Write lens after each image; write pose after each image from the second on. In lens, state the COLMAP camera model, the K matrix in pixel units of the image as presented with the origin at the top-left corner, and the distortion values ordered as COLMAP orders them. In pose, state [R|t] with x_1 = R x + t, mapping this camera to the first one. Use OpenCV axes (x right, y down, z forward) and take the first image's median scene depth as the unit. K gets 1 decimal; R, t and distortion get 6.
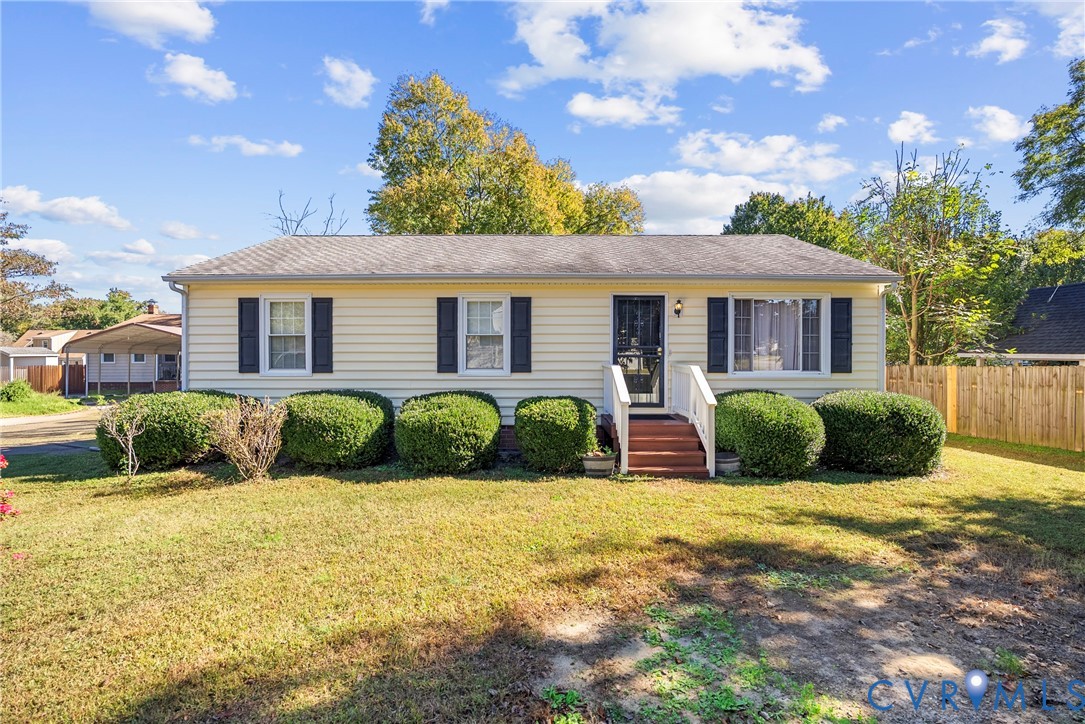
lens RADIAL K [[493.8, 0, 535.4], [0, 493.8, 356.0], [0, 0, 1]] dist [-0.008126, 0.000112]
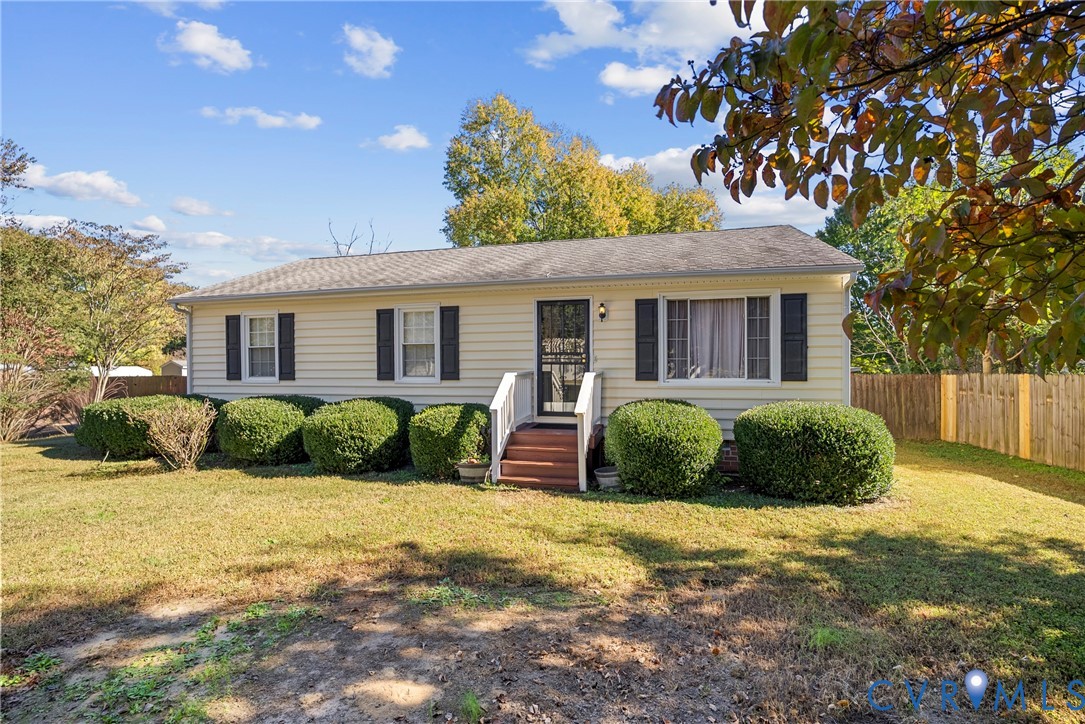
lens RADIAL K [[493.8, 0, 532.2], [0, 493.8, 368.5], [0, 0, 1]] dist [-0.008126, 0.000112]
pose [[0.968621, -0.004508, -0.248502, 0.389421], [0.004813, 0.999988, 0.000621, 0.009698], [0.248496, -0.001797, 0.968631, 0.053824]]
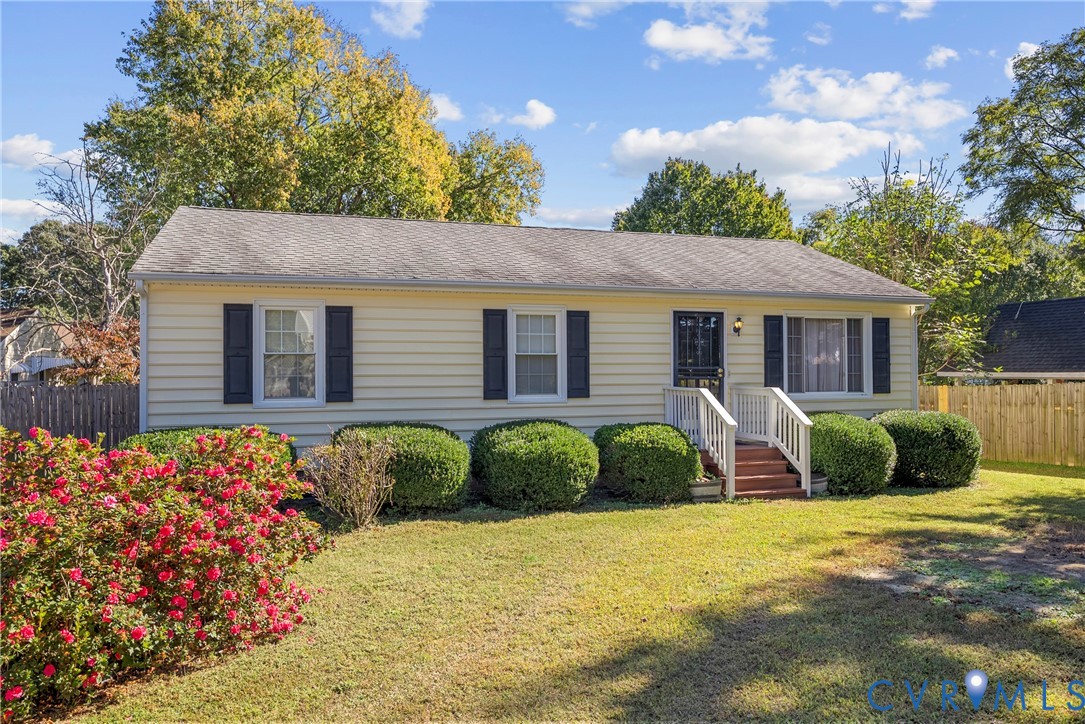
lens RADIAL K [[784.0, 0, 540.2], [0, 784.0, 363.5], [0, 0, 1]] dist [-0.000900, -0.005001]
pose [[0.949971, -0.001332, 0.312334, -0.522387], [0.006627, 0.999852, -0.015892, -0.005144], [-0.312267, 0.017166, 0.949839, -0.285061]]
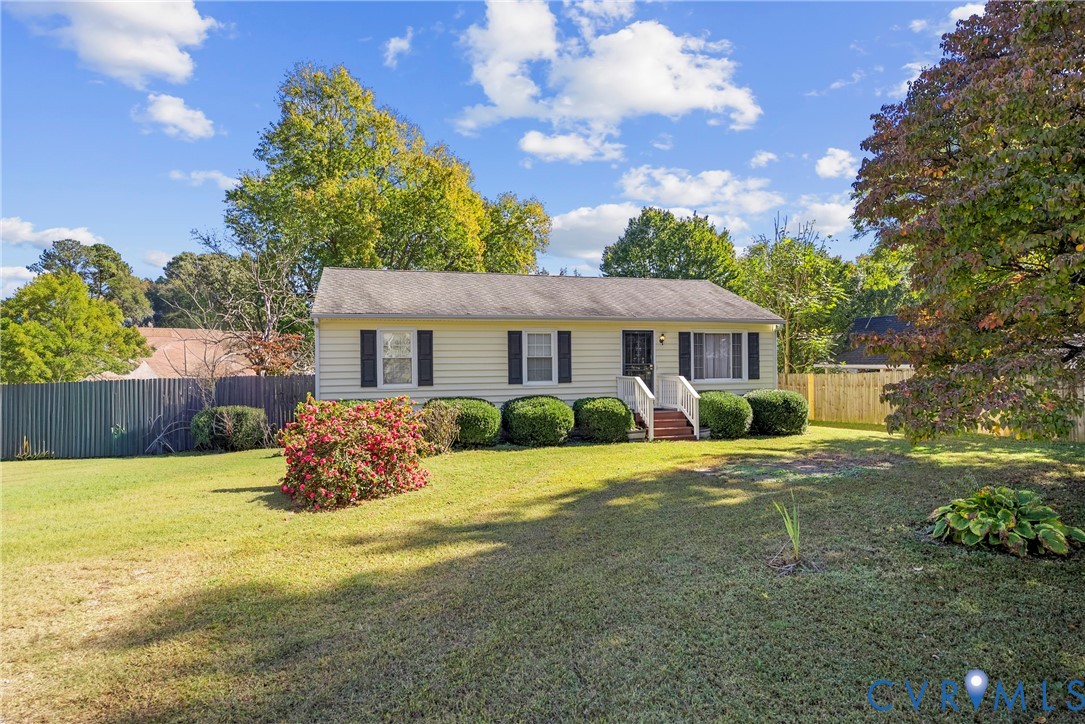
lens RADIAL K [[622.6, 0, 539.8], [0, 622.6, 362.2], [0, 0, 1]] dist [-0.014186, -0.000927]
pose [[0.957023, -0.009678, 0.289850, -0.631945], [0.012048, 0.999907, -0.006391, -0.016211], [-0.289761, 0.009608, 0.957051, -0.736966]]
